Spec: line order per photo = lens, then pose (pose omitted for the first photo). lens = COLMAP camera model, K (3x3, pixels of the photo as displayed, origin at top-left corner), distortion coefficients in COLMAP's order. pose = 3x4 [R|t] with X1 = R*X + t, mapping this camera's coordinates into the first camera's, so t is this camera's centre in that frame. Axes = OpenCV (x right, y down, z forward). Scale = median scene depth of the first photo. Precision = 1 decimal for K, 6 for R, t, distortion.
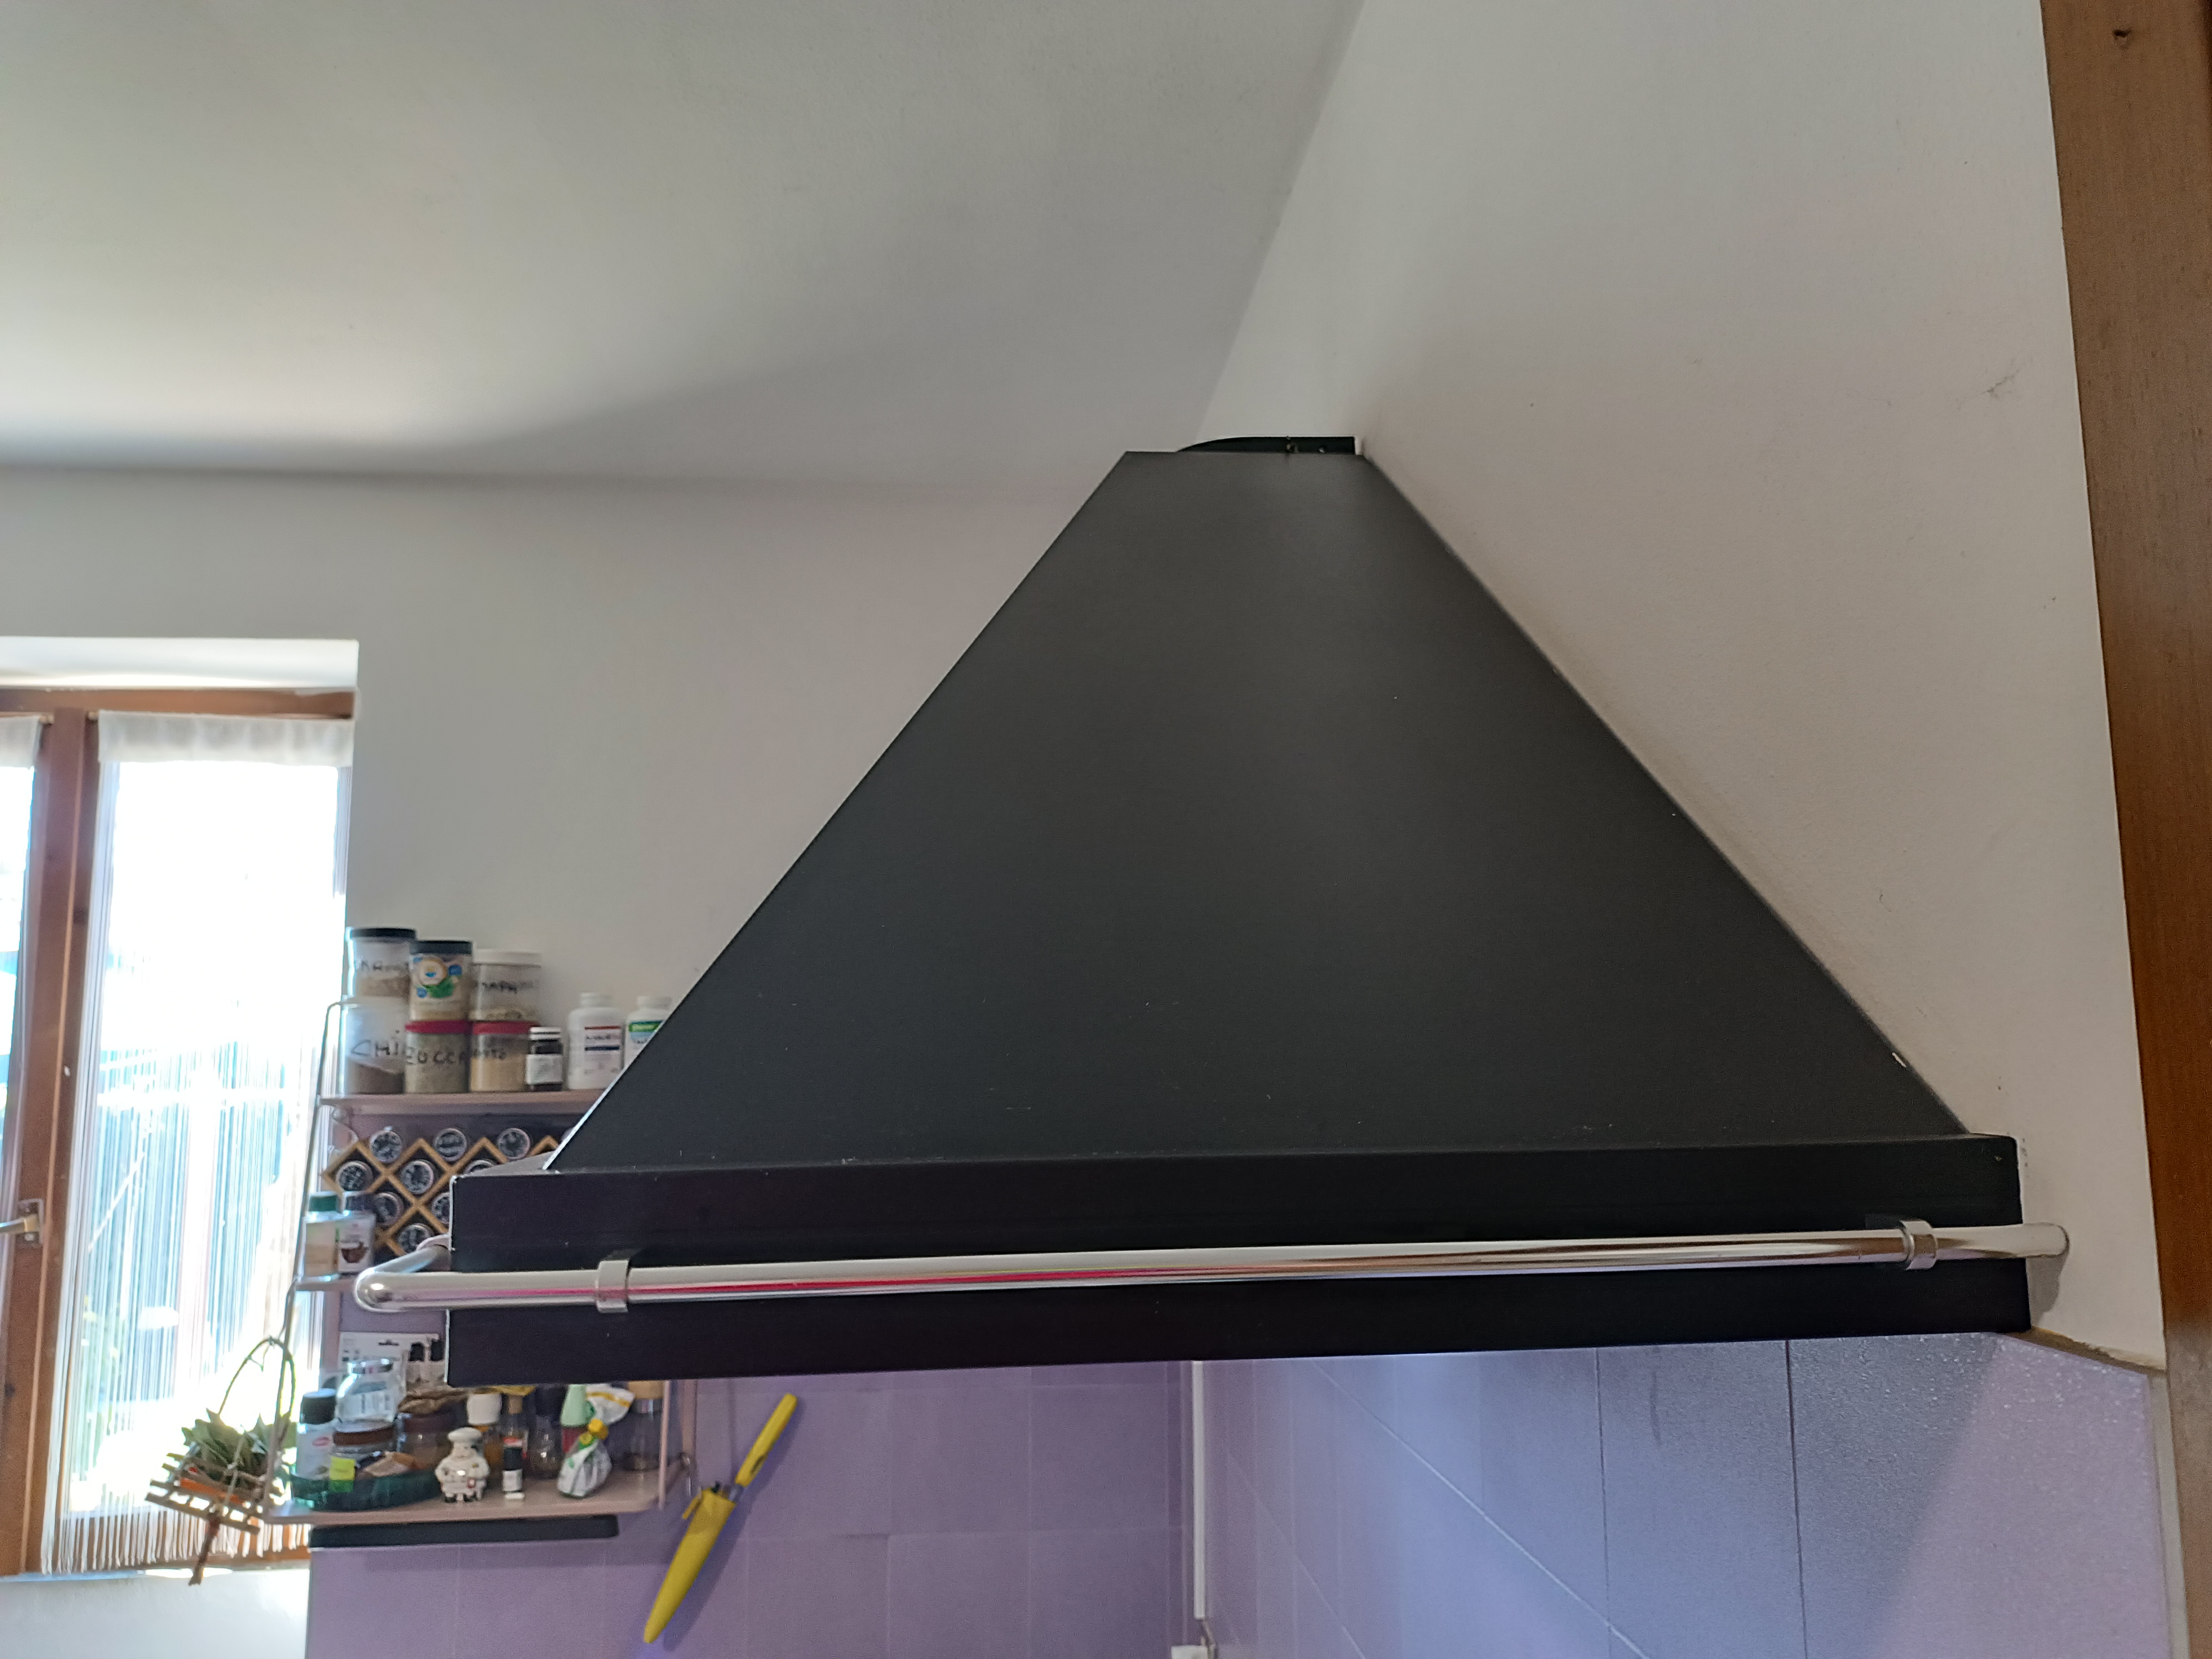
lens RADIAL K [[1586.8, 0, 1106.0], [0, 1586.8, 829.5], [0, 0, 1]] dist [-0.000148, 0.002157]
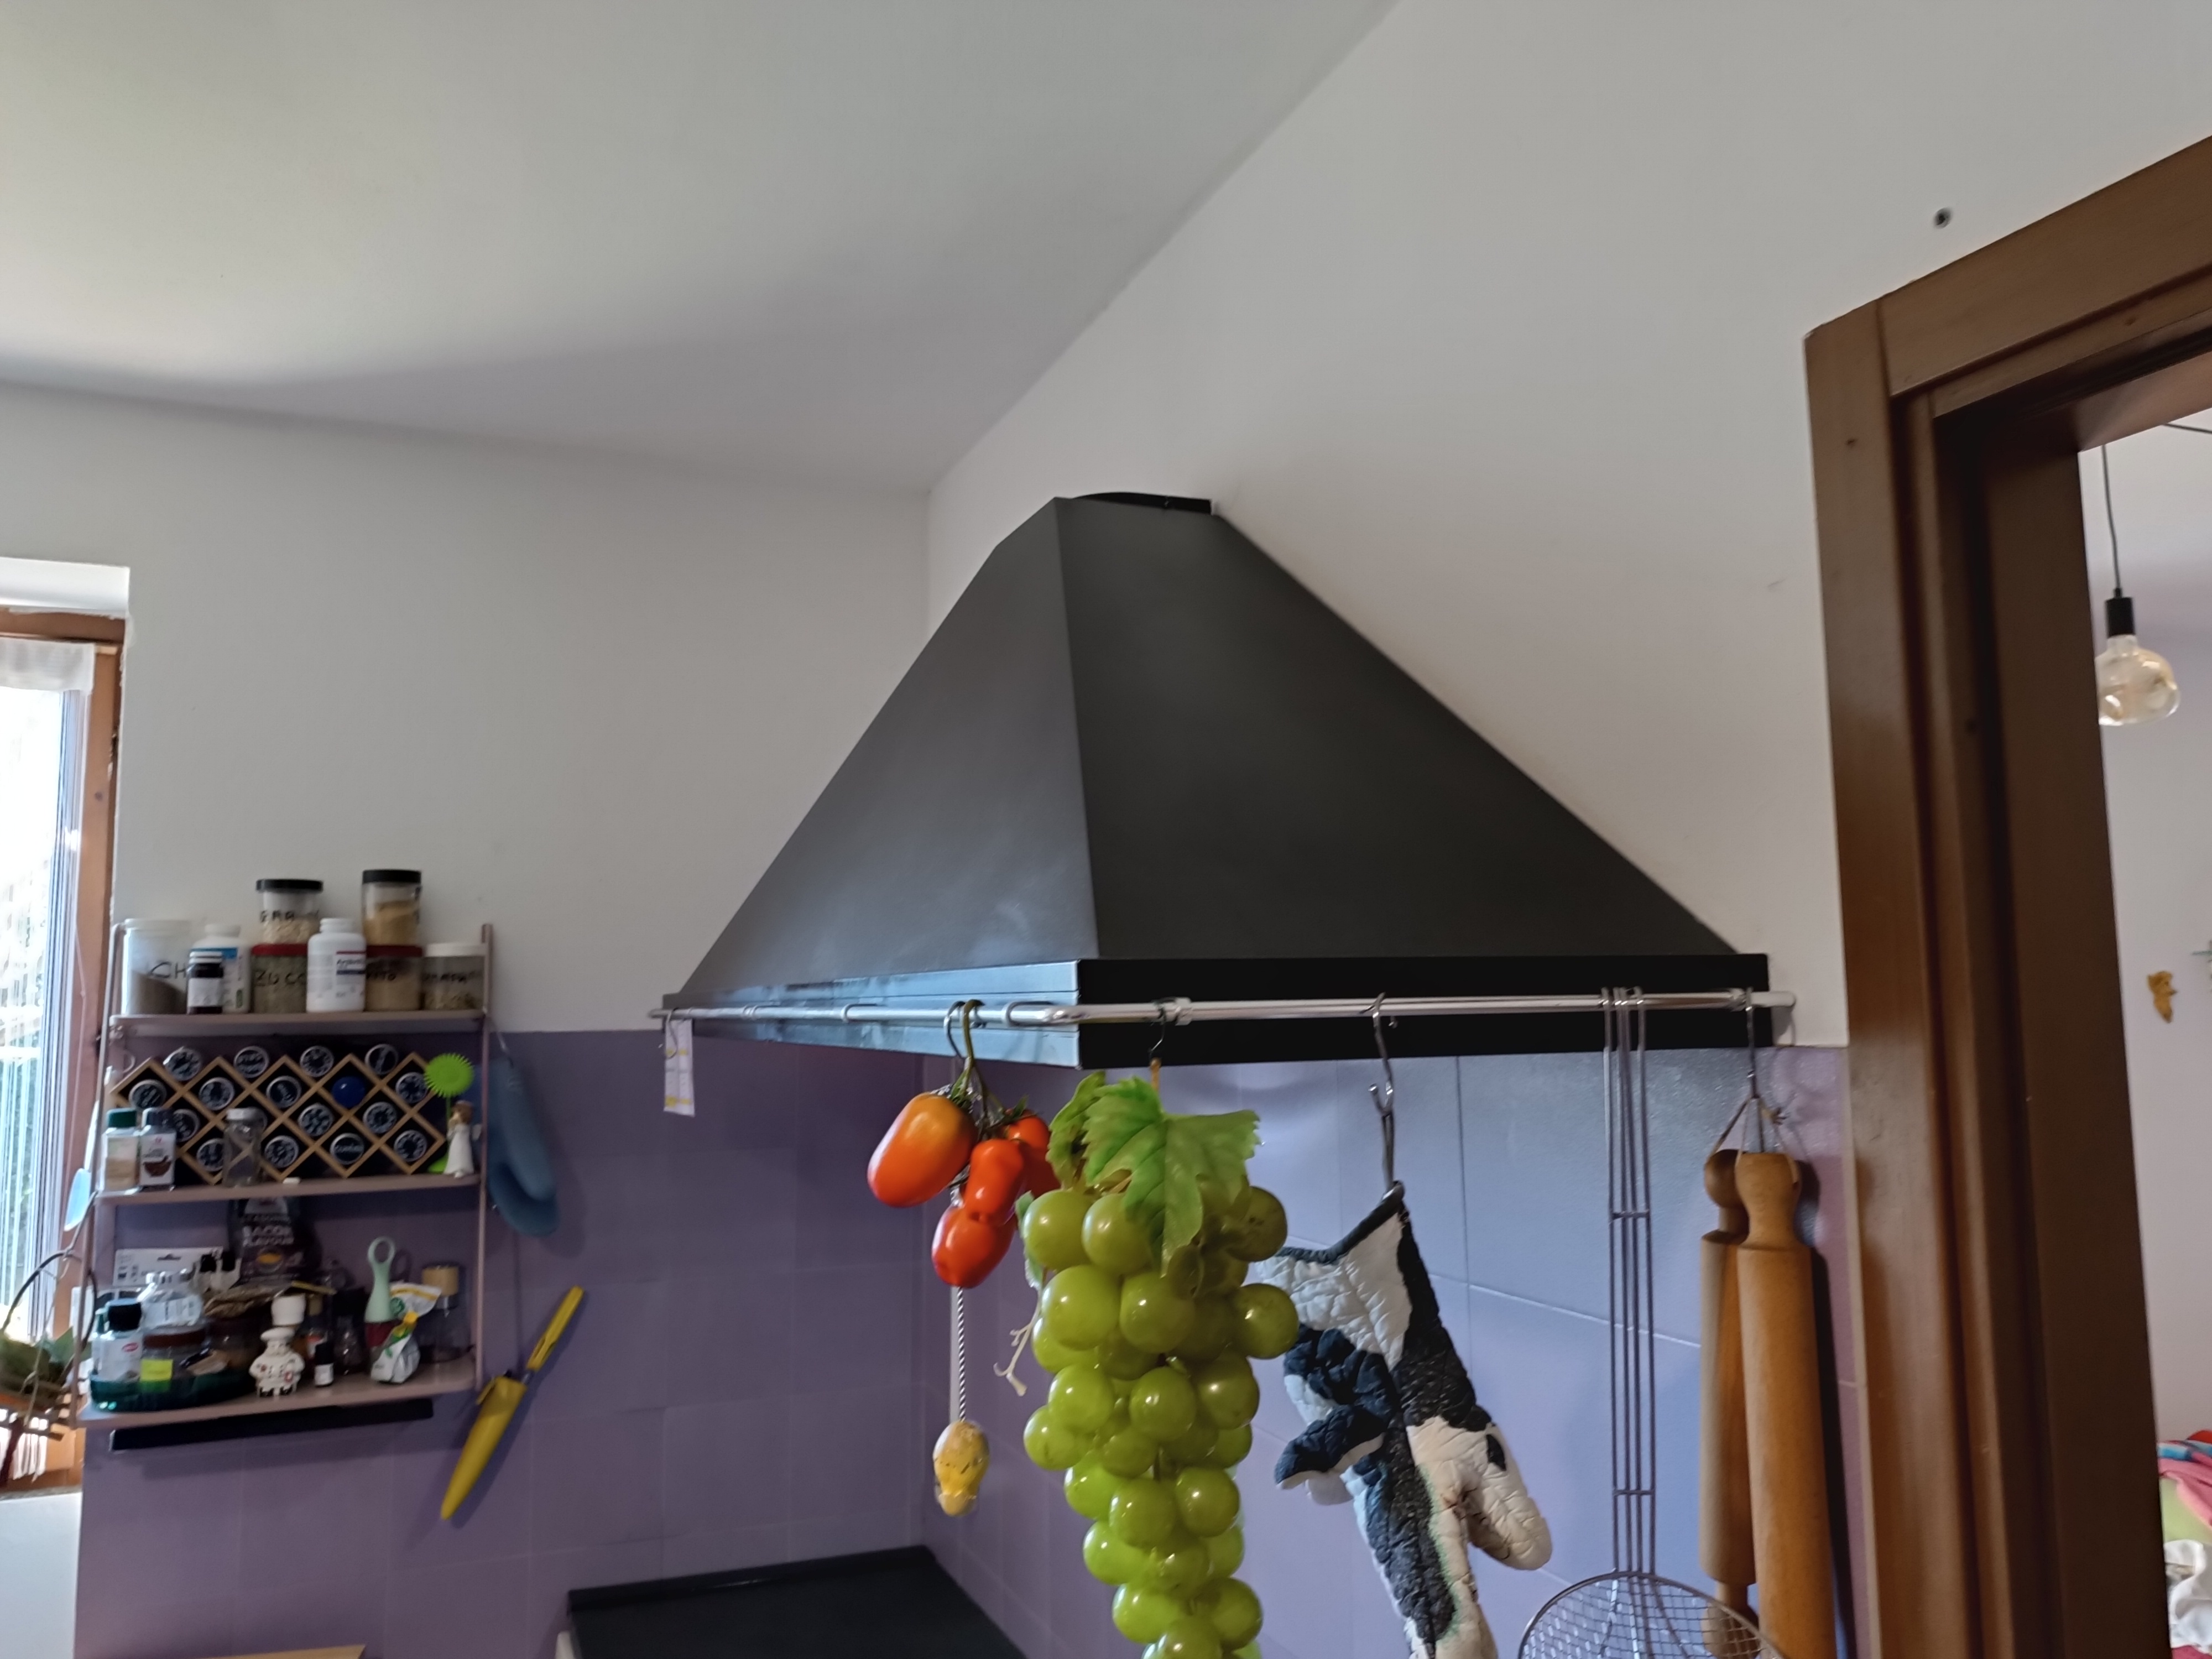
lens RADIAL K [[1583.9, 0, 1106.9], [0, 1583.9, 799.2], [0, 0, 1]] dist [-0.002220, -0.006266]
pose [[0.948438, 0.039253, 0.314523, -0.223309], [-0.038967, 0.999215, -0.007199, 0.012229], [-0.314559, -0.005428, 0.949222, -0.166983]]
